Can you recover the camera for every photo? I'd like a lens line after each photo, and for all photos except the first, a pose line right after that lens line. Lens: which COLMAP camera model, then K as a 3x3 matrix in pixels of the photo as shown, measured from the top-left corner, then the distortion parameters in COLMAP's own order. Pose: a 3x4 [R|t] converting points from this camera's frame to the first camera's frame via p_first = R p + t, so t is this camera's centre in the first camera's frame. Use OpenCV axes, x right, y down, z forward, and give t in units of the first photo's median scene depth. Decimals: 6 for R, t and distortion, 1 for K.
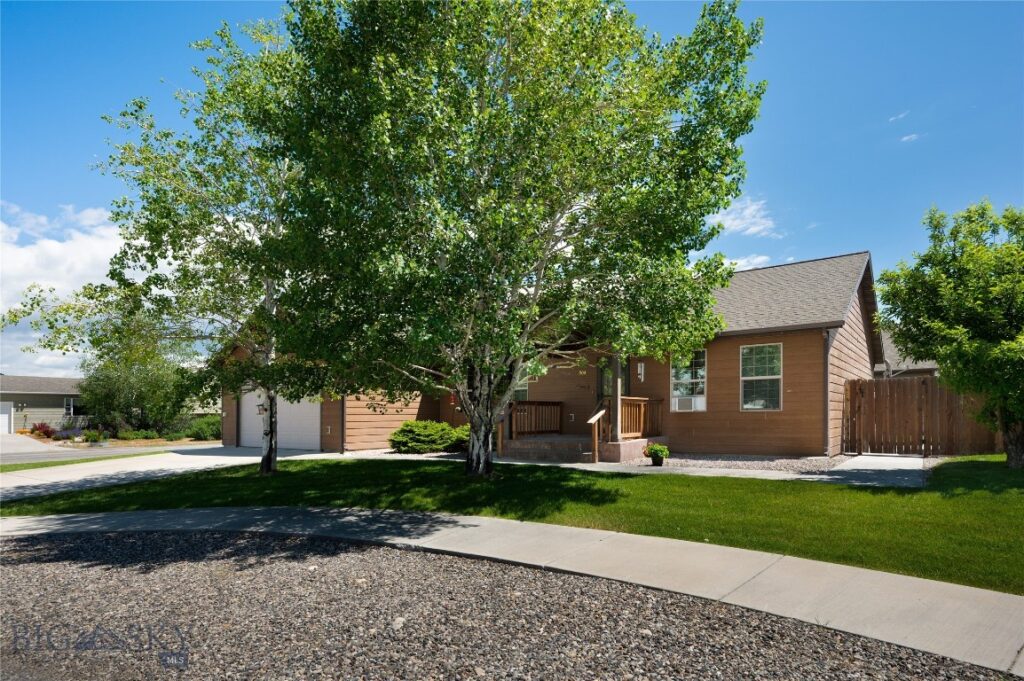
lens RADIAL K [[565.7, 0, 512.0], [0, 565.7, 340.5], [0, 0, 1]] dist [0.000756, 0.000412]
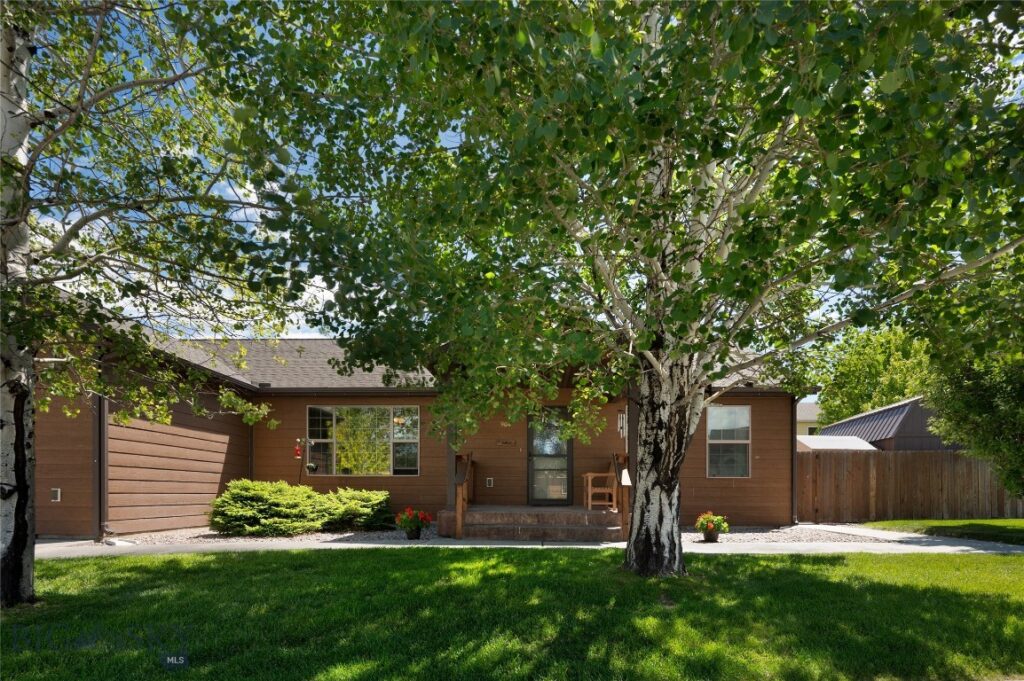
lens RADIAL K [[505.9, 0, 512.0], [0, 505.9, 340.5], [0, 0, 1]] dist [-0.002152, -0.000565]
pose [[0.809008, 0.183075, 0.558560, -0.297842], [-0.092066, 0.977997, -0.187204, 0.074273], [-0.580542, 0.100025, 0.808063, 0.405102]]
